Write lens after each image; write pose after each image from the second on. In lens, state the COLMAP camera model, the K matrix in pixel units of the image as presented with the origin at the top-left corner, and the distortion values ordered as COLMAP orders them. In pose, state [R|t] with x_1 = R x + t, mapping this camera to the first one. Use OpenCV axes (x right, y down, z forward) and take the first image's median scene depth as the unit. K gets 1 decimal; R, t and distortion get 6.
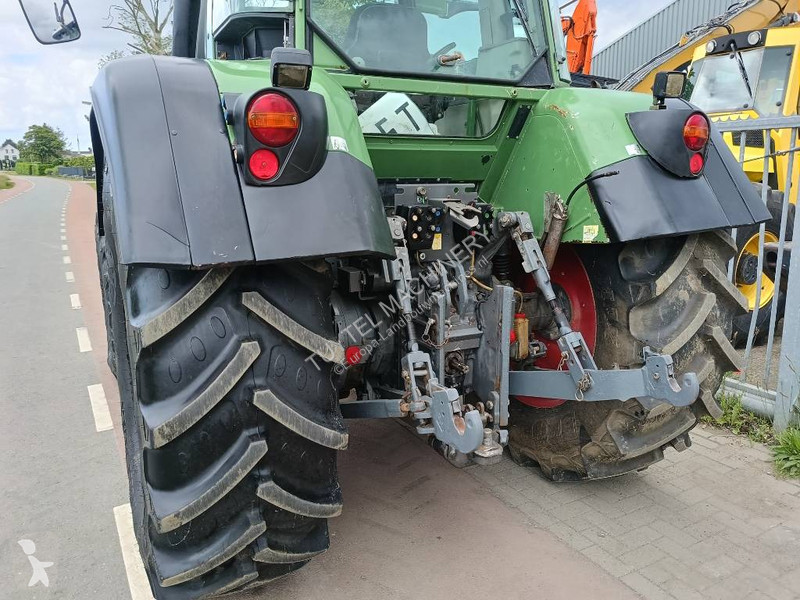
lens RADIAL K [[616.8, 0, 404.5], [0, 616.8, 301.1], [0, 0, 1]] dist [0.072957, -0.097327]
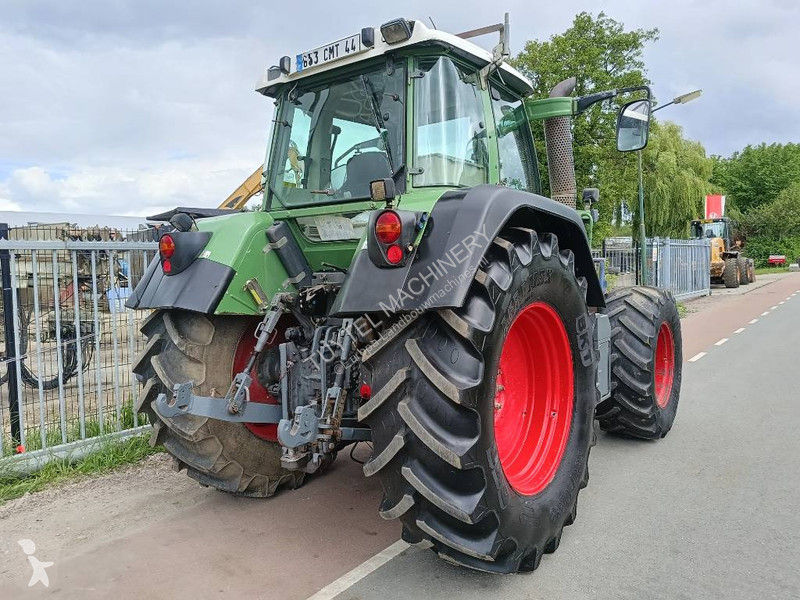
lens RADIAL K [[609.2, 0, 396.4], [0, 609.2, 301.9], [0, 0, 1]] dist [0.082448, -0.091156]
pose [[0.435015, 0.037719, -0.899633, 1.407150], [-0.154501, 0.987431, -0.033309, -0.096882], [0.887069, 0.153484, 0.435375, 0.518940]]
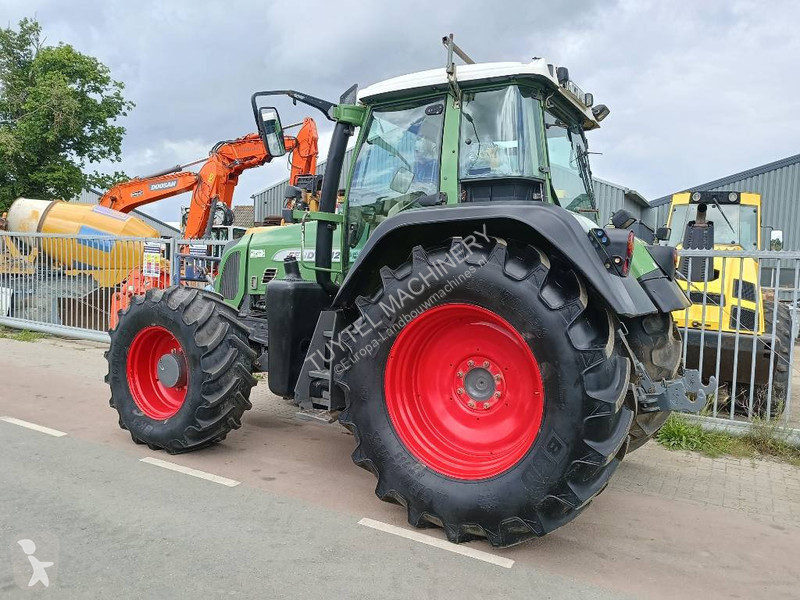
lens RADIAL K [[611.3, 0, 405.6], [0, 611.3, 300.7], [0, 0, 1]] dist [0.079174, -0.107480]
pose [[0.852995, 0.021850, 0.521461, -1.210142], [0.057225, 0.989184, -0.135055, 0.073174], [-0.518772, 0.145042, 0.842519, -0.177168]]
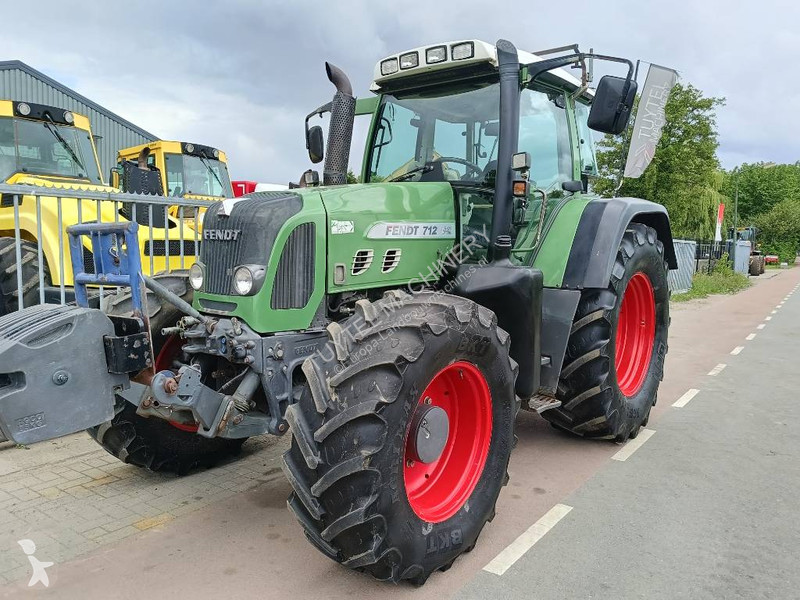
lens RADIAL K [[607.8, 0, 400.8], [0, 607.8, 302.5], [0, 0, 1]] dist [0.100937, -0.161752]
pose [[-0.417680, -0.100258, 0.903046, -1.806390], [0.163919, 0.969271, 0.183426, -0.470376], [-0.893686, 0.224640, -0.388411, 2.303825]]
